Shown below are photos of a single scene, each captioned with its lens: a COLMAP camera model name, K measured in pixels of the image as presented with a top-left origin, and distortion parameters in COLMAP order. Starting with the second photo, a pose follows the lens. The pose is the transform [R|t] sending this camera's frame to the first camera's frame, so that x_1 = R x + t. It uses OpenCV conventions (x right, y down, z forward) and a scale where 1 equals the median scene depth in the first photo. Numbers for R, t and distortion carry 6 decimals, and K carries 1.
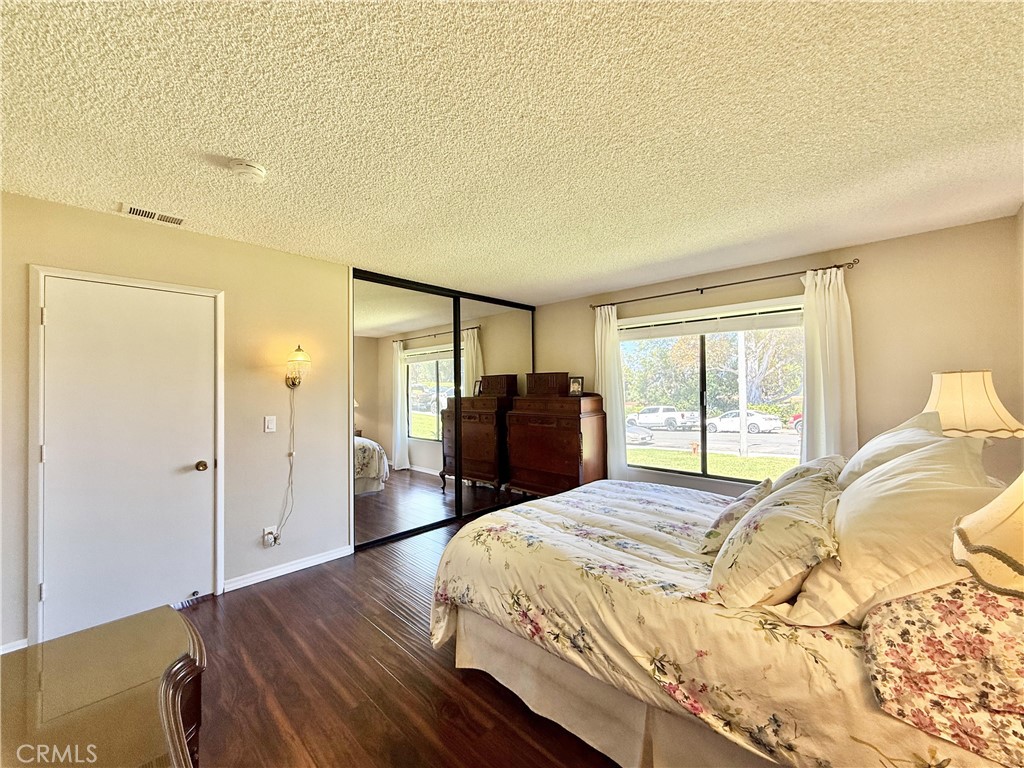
lens RADIAL K [[411.4, 0, 506.4], [0, 411.4, 382.6], [0, 0, 1]] dist [-0.000943, -0.000057]
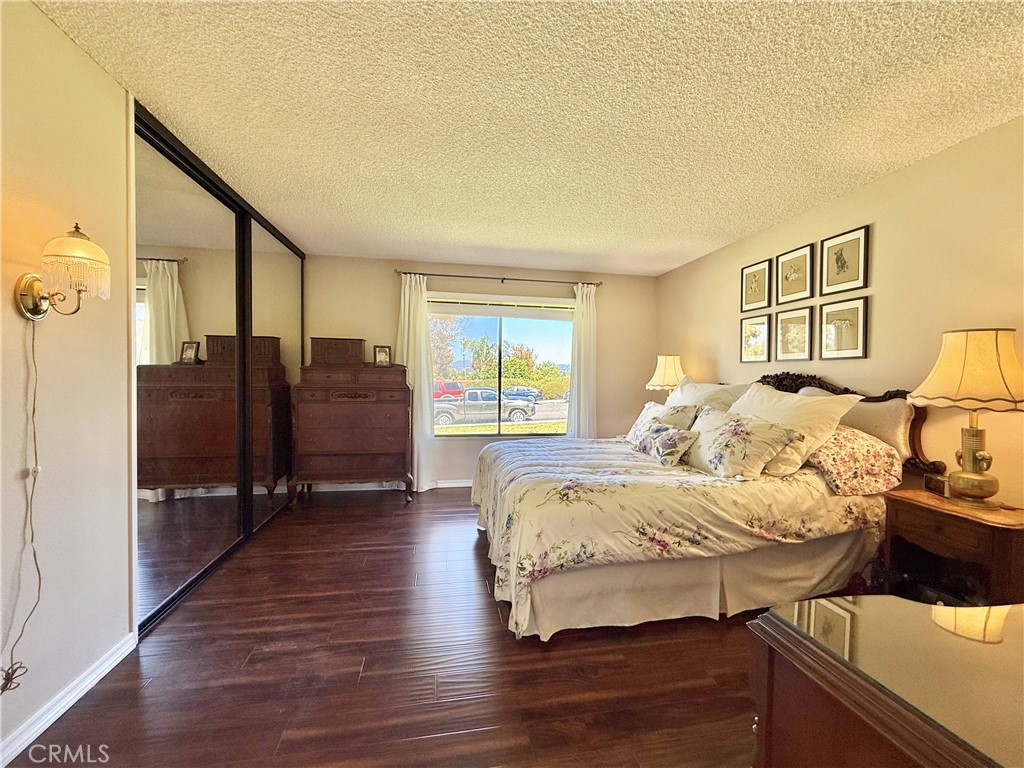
lens RADIAL K [[411.4, 0, 507.4], [0, 411.4, 381.2], [0, 0, 1]] dist [-0.000943, -0.000057]
pose [[0.576631, 0.003798, 0.816996, -1.142355], [-0.033019, 0.999281, 0.018659, 0.106438], [-0.816337, -0.037736, 0.576342, 0.677068]]
